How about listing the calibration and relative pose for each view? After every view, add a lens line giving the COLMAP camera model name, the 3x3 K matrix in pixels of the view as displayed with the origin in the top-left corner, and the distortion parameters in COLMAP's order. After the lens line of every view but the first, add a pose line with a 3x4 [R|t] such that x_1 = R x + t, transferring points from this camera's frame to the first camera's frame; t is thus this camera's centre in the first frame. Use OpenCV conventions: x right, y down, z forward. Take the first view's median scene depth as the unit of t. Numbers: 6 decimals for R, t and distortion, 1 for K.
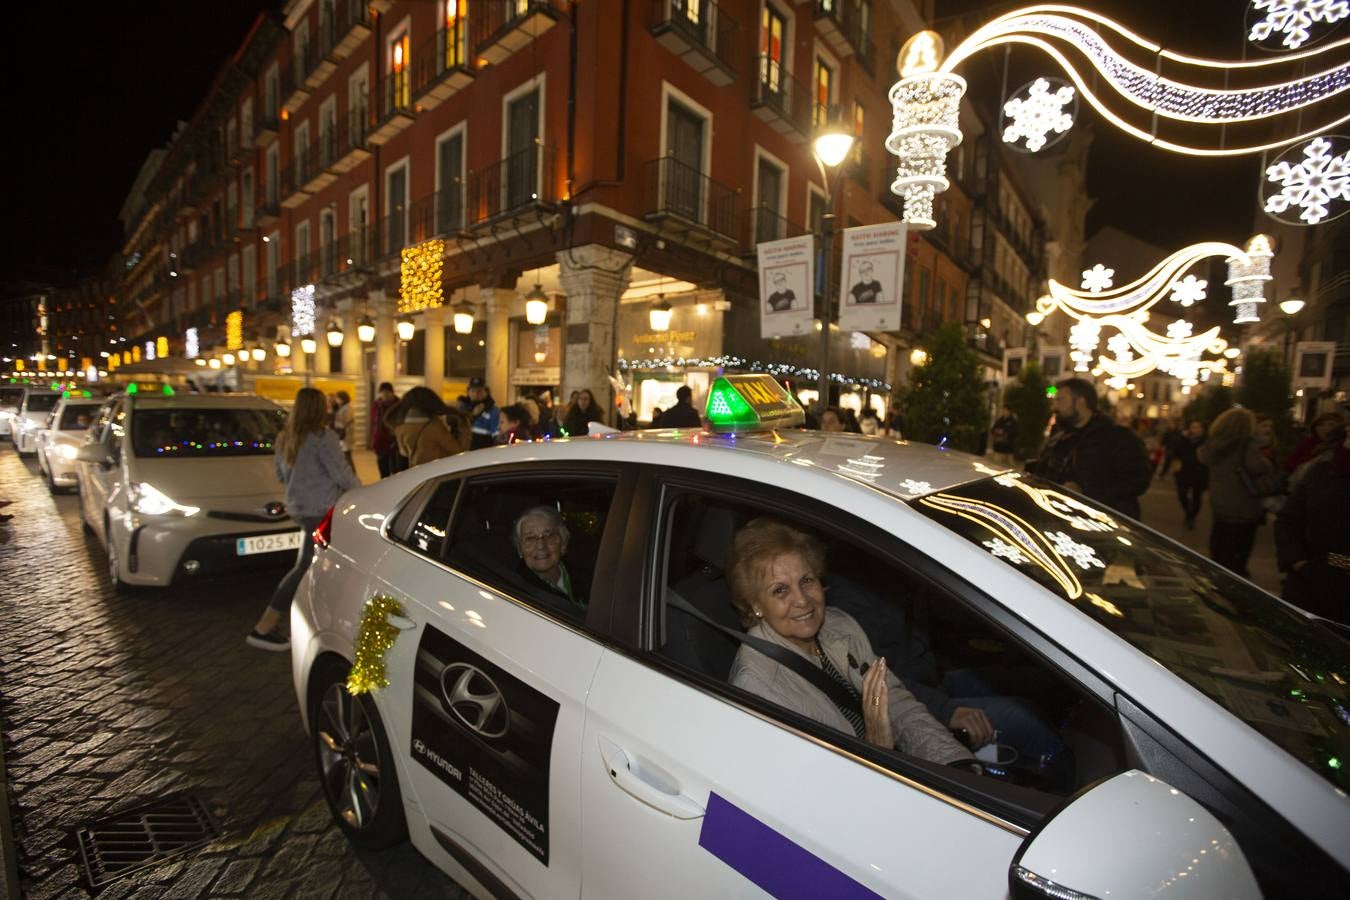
lens RADIAL K [[586.9, 0, 672.9], [0, 586.9, 465.2], [0, 0, 1]] dist [-0.040205, 0.010056]
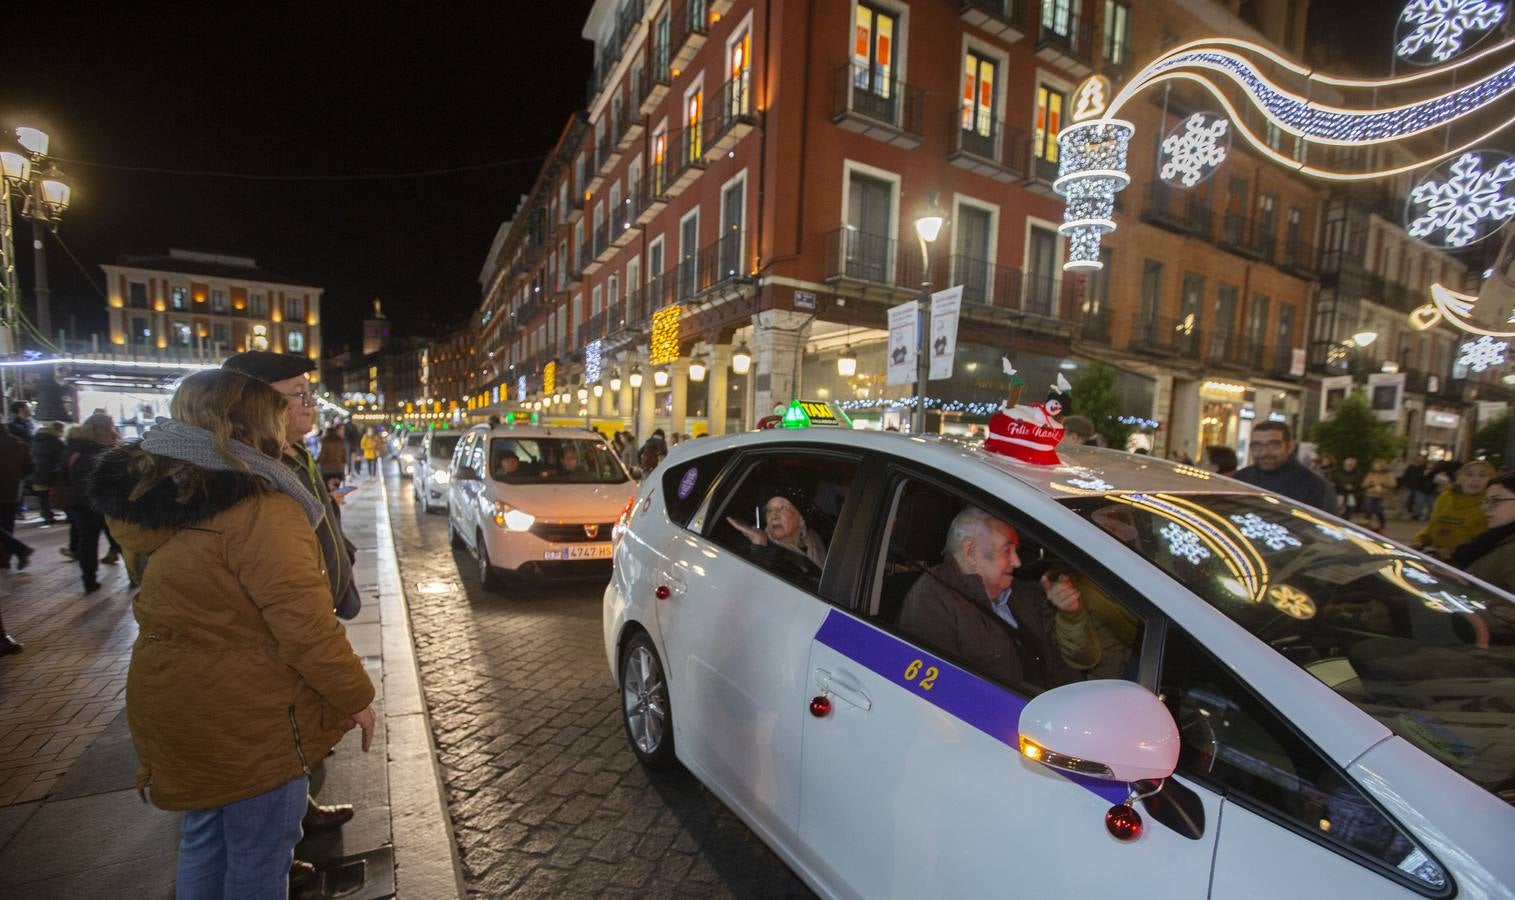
lens RADIAL K [[662.0, 0, 760.9], [0, 662.0, 522.2], [0, 0, 1]] dist [-0.042969, 0.010909]
pose [[0.935001, 0.045578, -0.351703, 0.206432], [-0.040738, 0.998946, 0.021154, 0.023676], [0.352297, -0.005451, 0.935873, -0.182778]]
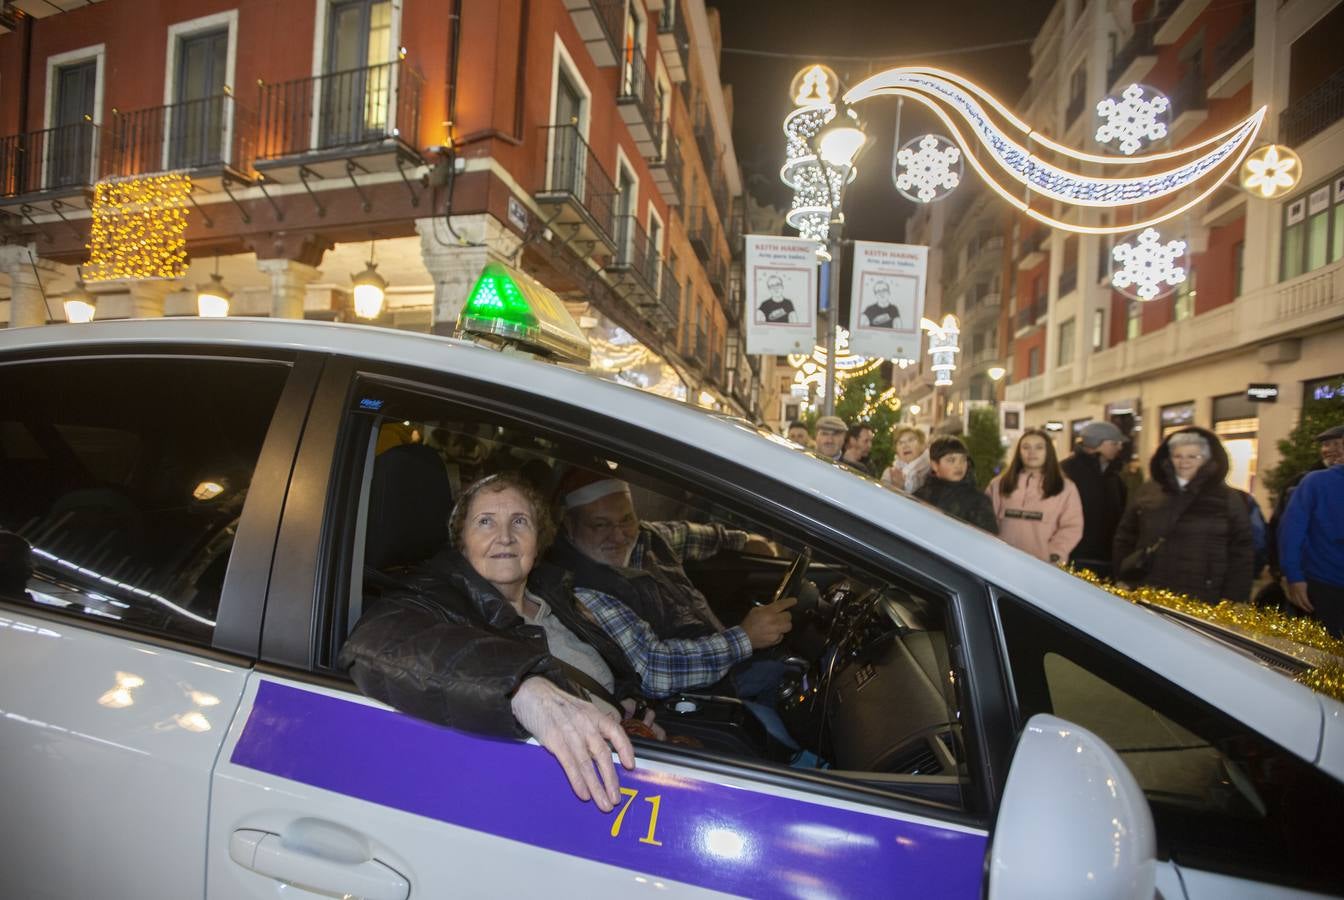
lens RADIAL K [[607.1, 0, 639.0], [0, 607.1, 466.1], [0, 0, 1]] dist [-0.036549, 0.008588]
pose [[0.906951, 0.007360, 0.421172, -0.165213], [0.021309, 0.997766, -0.063323, -0.011052], [-0.420697, 0.066406, 0.904768, 0.161353]]
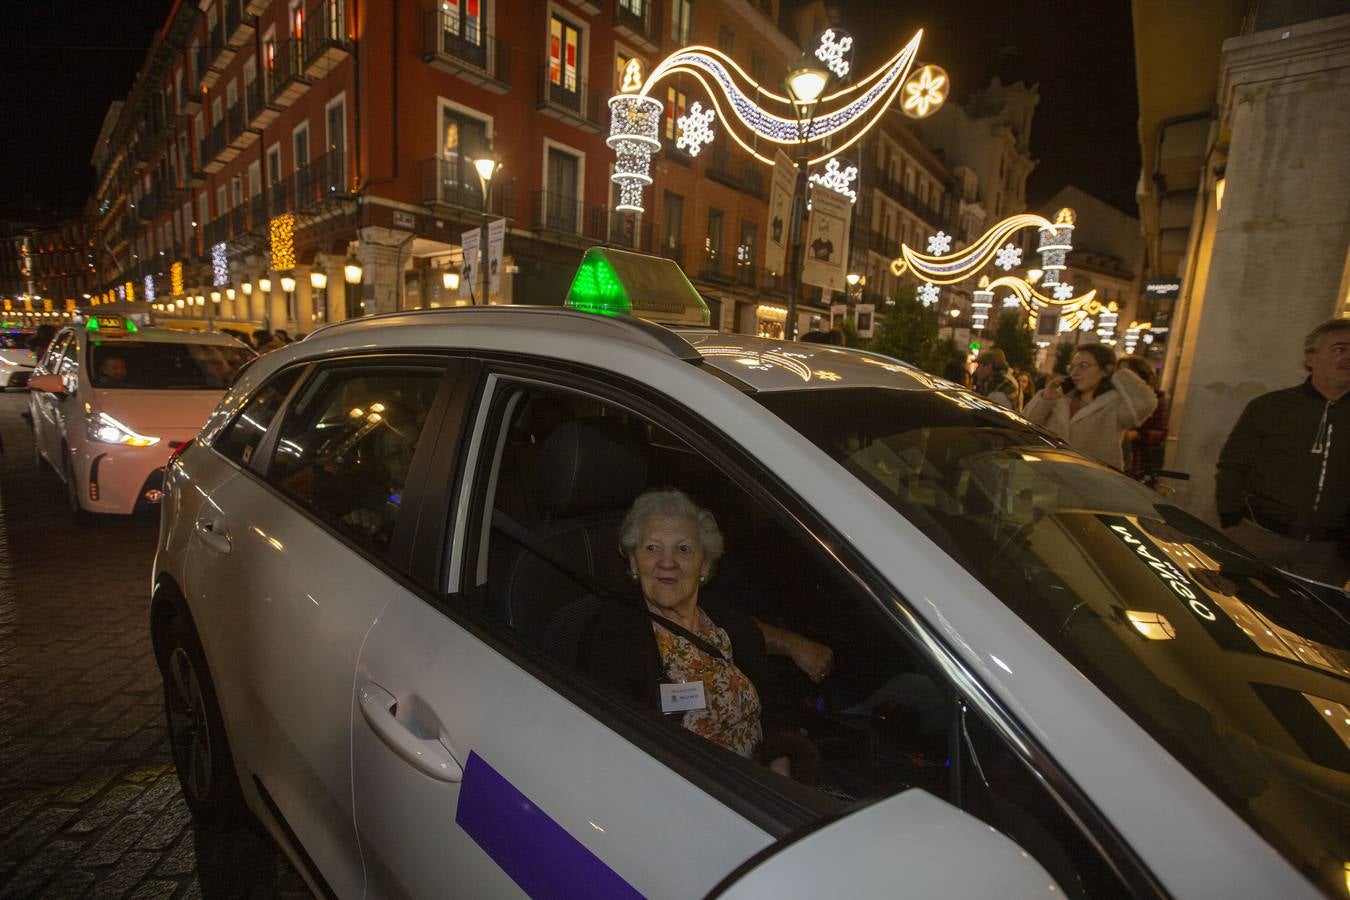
lens RADIAL K [[586.9, 0, 668.2], [0, 586.9, 461.6], [0, 0, 1]] dist [-0.040205, 0.010056]
pose [[0.999771, 0.020667, -0.005588, 0.345063], [-0.020189, 0.996964, 0.075201, 0.034858], [0.007125, -0.075071, 0.997153, -0.235697]]
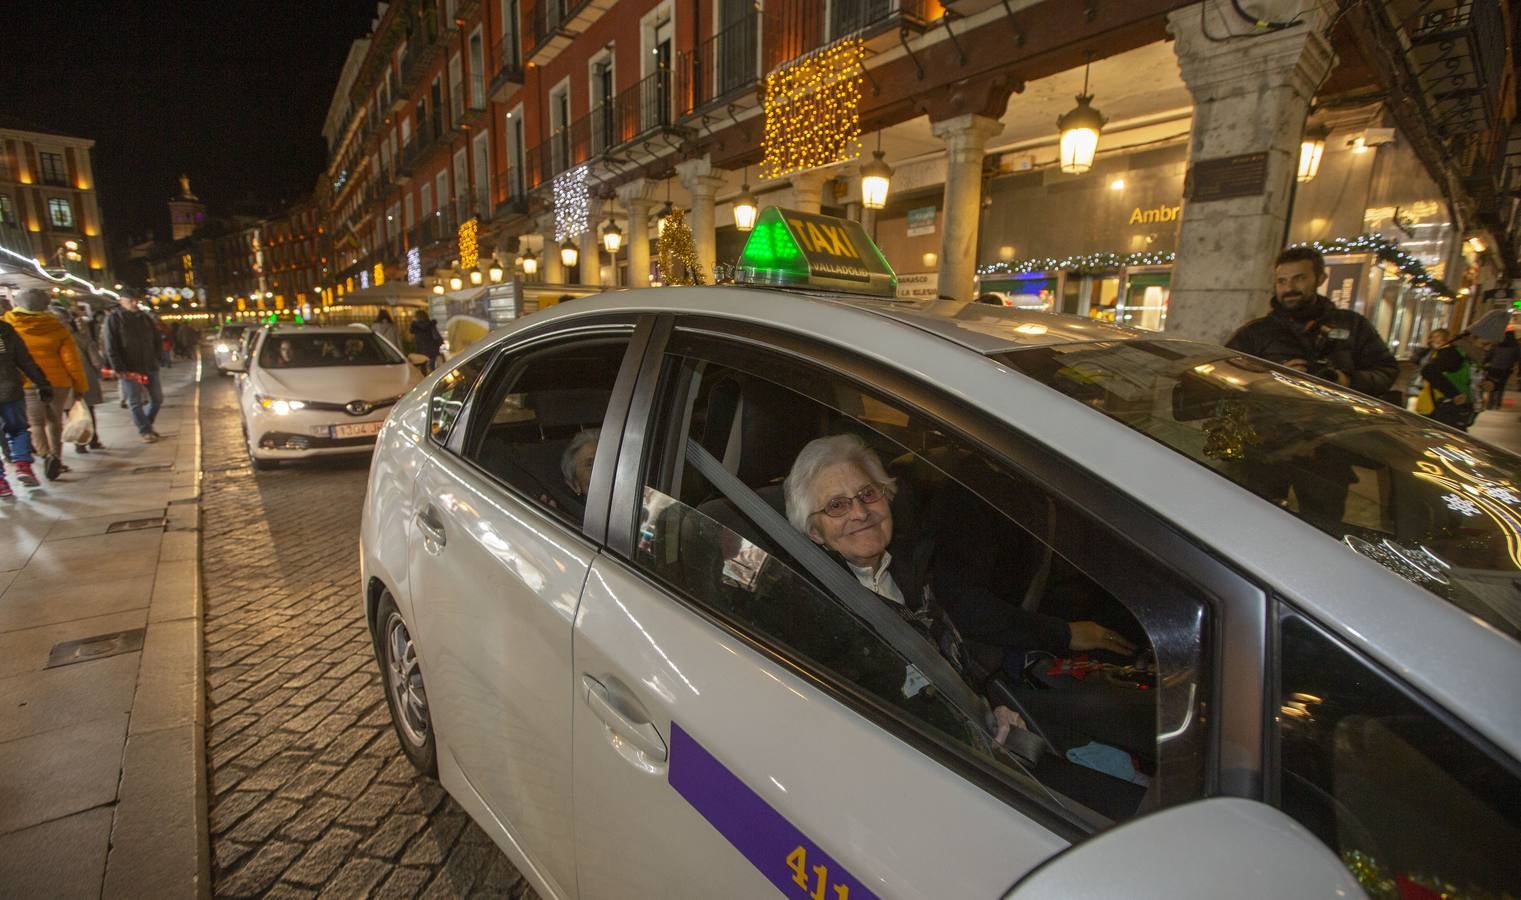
lens RADIAL K [[664.6, 0, 768.6], [0, 664.6, 478.1], [0, 0, 1]] dist [-0.042969, 0.010909]
pose [[0.983027, 0.022285, -0.182105, -0.272099], [-0.002292, 0.994010, 0.109265, -0.019593], [0.183449, -0.106993, 0.977189, 0.228997]]
